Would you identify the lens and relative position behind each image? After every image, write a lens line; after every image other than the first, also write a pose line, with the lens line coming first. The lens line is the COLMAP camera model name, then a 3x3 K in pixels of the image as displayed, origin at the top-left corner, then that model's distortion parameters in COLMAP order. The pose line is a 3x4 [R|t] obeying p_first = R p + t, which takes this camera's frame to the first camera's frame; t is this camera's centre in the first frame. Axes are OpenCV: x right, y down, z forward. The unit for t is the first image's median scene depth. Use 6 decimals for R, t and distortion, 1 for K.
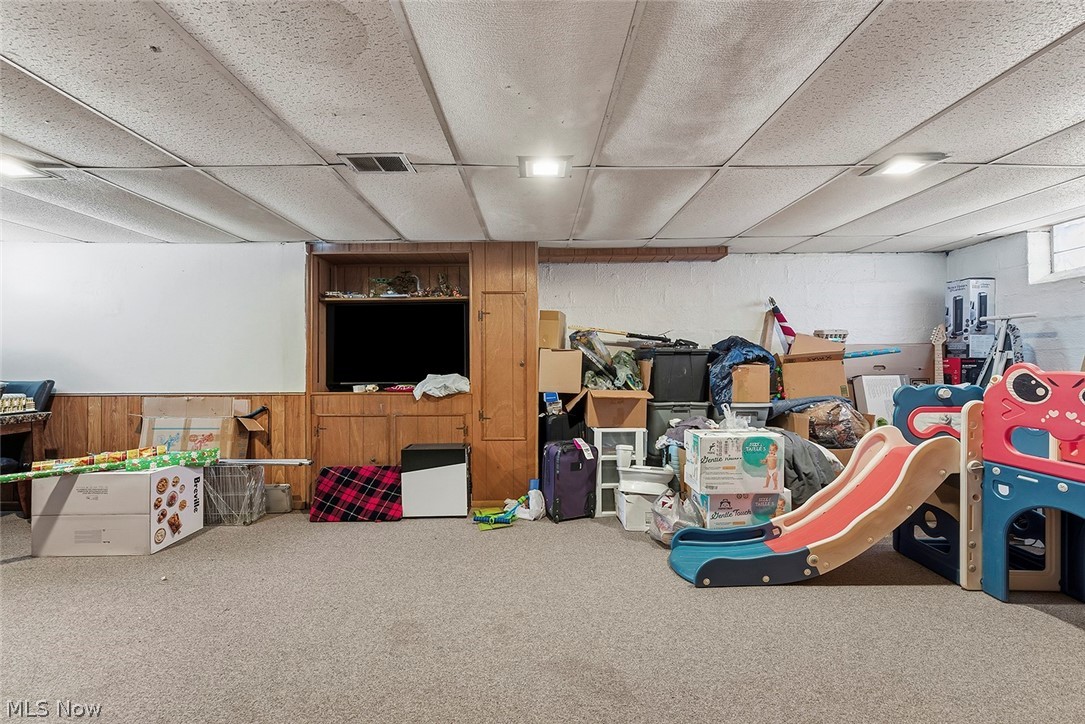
lens RADIAL K [[438.2, 0, 536.3], [0, 438.2, 365.4], [0, 0, 1]] dist [-0.002079, 0.000283]
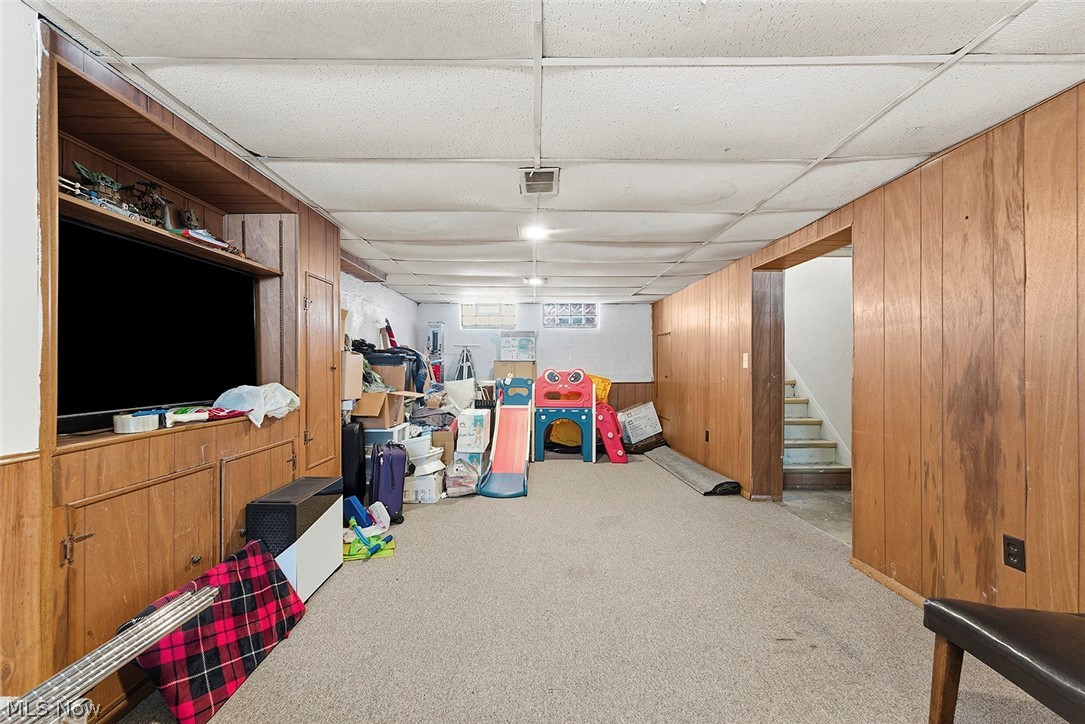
lens RADIAL K [[429.9, 0, 540.4], [0, 429.9, 370.6], [0, 0, 1]] dist [-0.000131, 0.000138]
pose [[-0.002570, -0.005093, 0.999984, -0.868865], [0.002520, 0.999984, 0.005099, -0.001950], [-0.999994, 0.002533, -0.002557, 0.609042]]
